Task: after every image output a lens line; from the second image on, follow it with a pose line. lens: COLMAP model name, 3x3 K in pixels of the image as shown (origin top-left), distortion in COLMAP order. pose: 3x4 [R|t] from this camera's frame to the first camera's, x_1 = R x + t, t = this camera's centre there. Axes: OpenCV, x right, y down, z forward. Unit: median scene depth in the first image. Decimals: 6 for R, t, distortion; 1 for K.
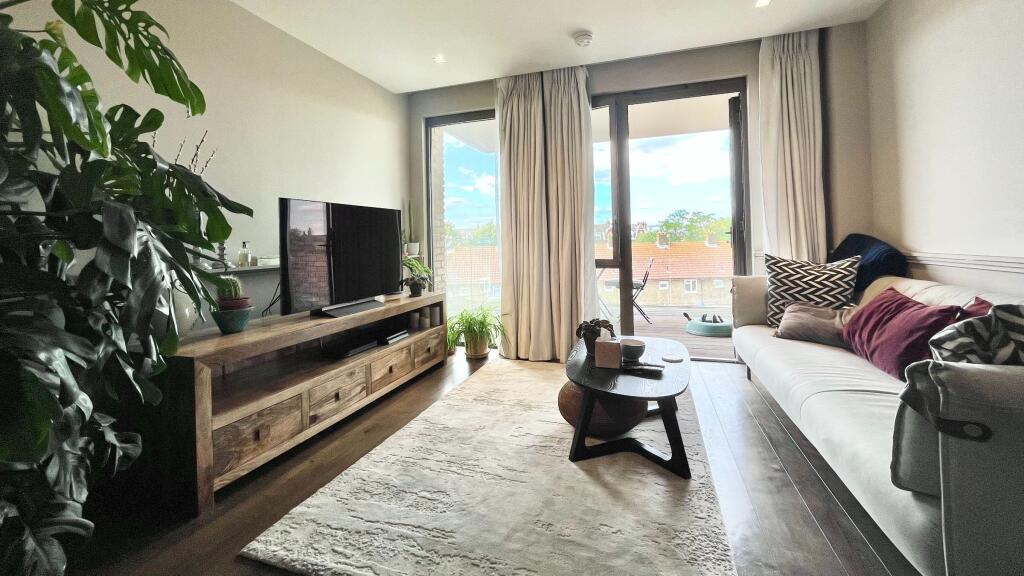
lens RADIAL K [[417.6, 0, 497.2], [0, 417.6, 239.7], [0, 0, 1]] dist [0.000578, -0.000044]
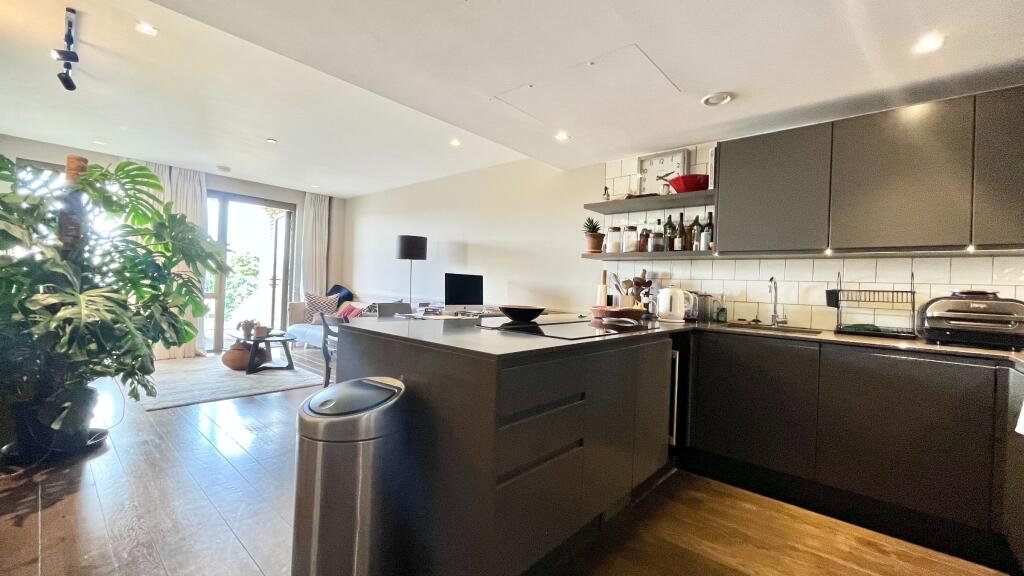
lens RADIAL K [[417.6, 0, 511.1], [0, 417.6, 287.4], [0, 0, 1]] dist [0.000578, -0.000044]
pose [[0.378915, 0.047218, 0.924226, -1.026552], [-0.044190, 0.998481, -0.032895, 0.035925], [-0.924376, -0.028377, 0.380426, -0.882528]]
